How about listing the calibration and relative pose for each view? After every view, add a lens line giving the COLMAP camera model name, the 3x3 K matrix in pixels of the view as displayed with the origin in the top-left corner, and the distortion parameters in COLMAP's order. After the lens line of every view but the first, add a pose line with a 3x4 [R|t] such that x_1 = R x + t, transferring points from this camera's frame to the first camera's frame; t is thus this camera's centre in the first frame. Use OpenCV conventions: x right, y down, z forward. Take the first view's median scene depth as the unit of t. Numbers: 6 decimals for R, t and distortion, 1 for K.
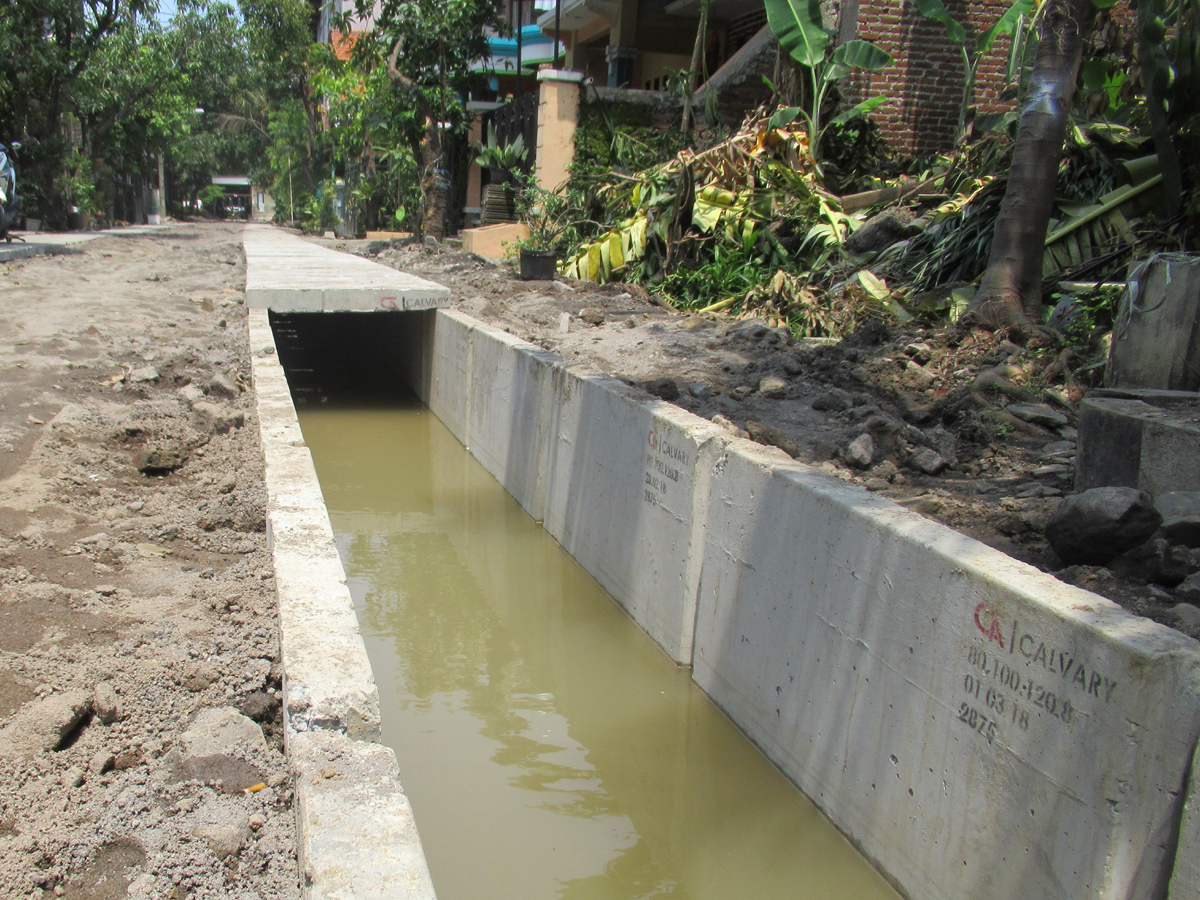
lens RADIAL K [[1110.8, 0, 447.0], [0, 1110.8, 507.2], [0, 0, 1]] dist [-0.002237, -0.001834]
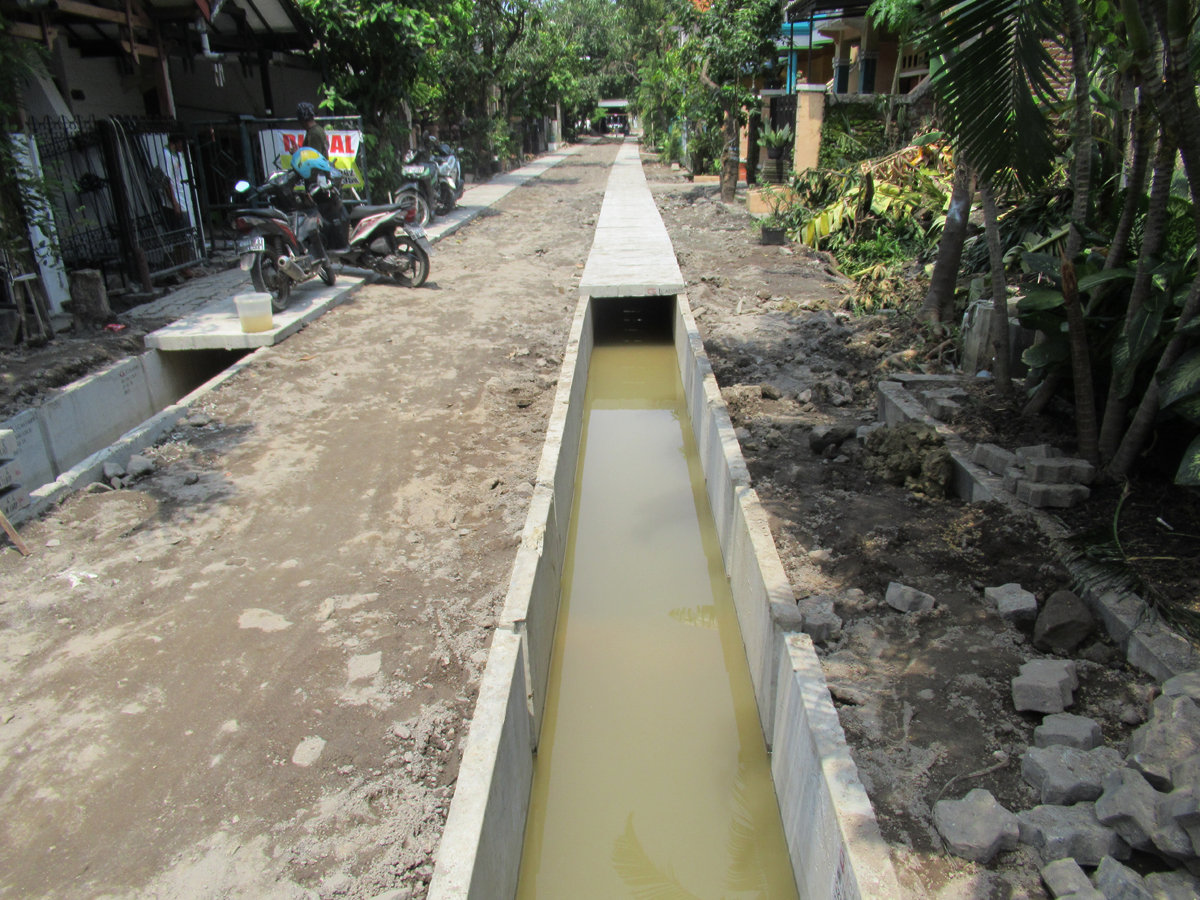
lens RADIAL K [[882.0, 0, 617.9], [0, 882.0, 442.6], [0, 0, 1]] dist [-0.004865, 0.000238]
pose [[0.982429, 0.029441, -0.184299, 0.074768], [-0.011338, 0.995070, 0.098520, -0.030824], [0.186291, -0.094699, 0.977920, -0.220841]]
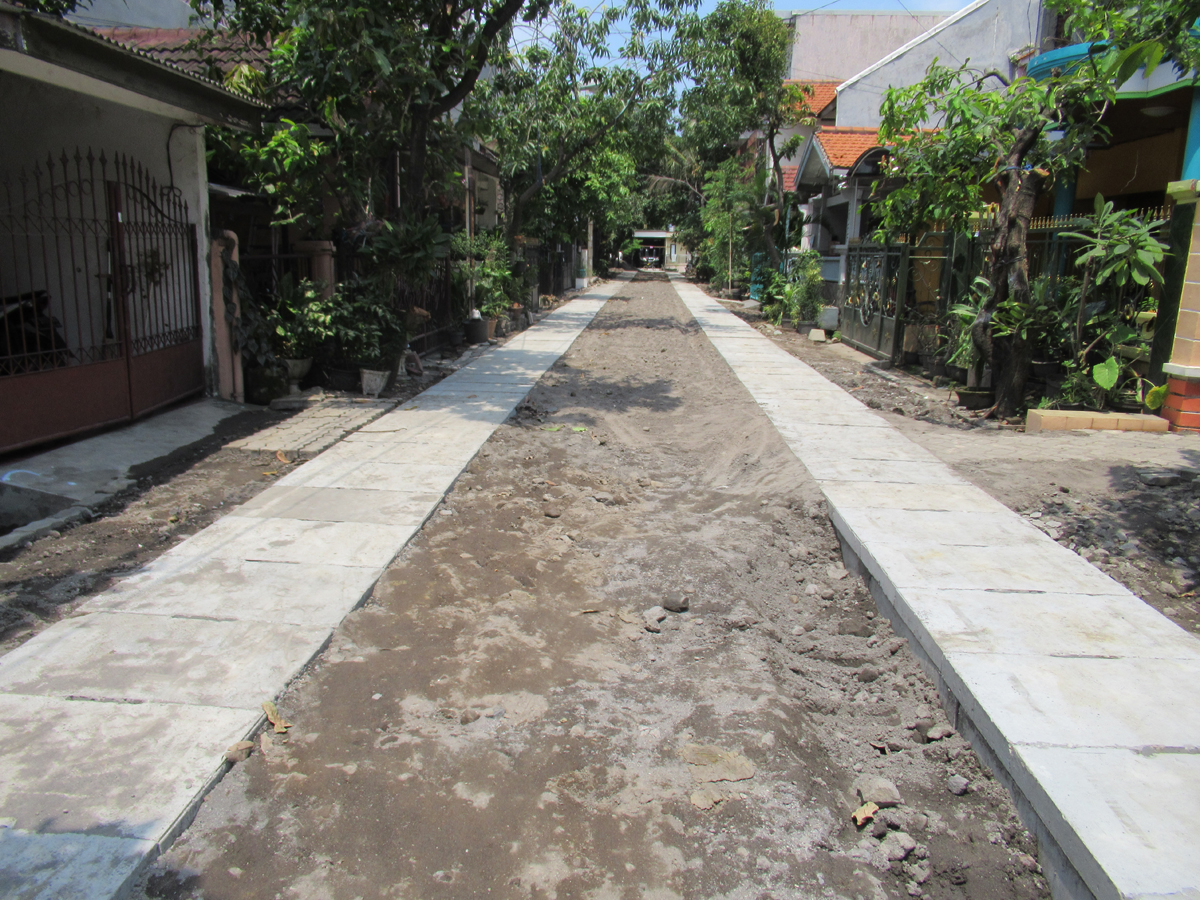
lens RADIAL K [[882.0, 0, 617.9], [0, 882.0, 442.6], [0, 0, 1]] dist [-0.004865, 0.000238]
pose [[0.978901, 0.041970, -0.199980, -0.256066], [-0.051074, 0.997870, -0.040584, -0.318126], [0.197851, 0.049941, 0.978959, 0.909868]]
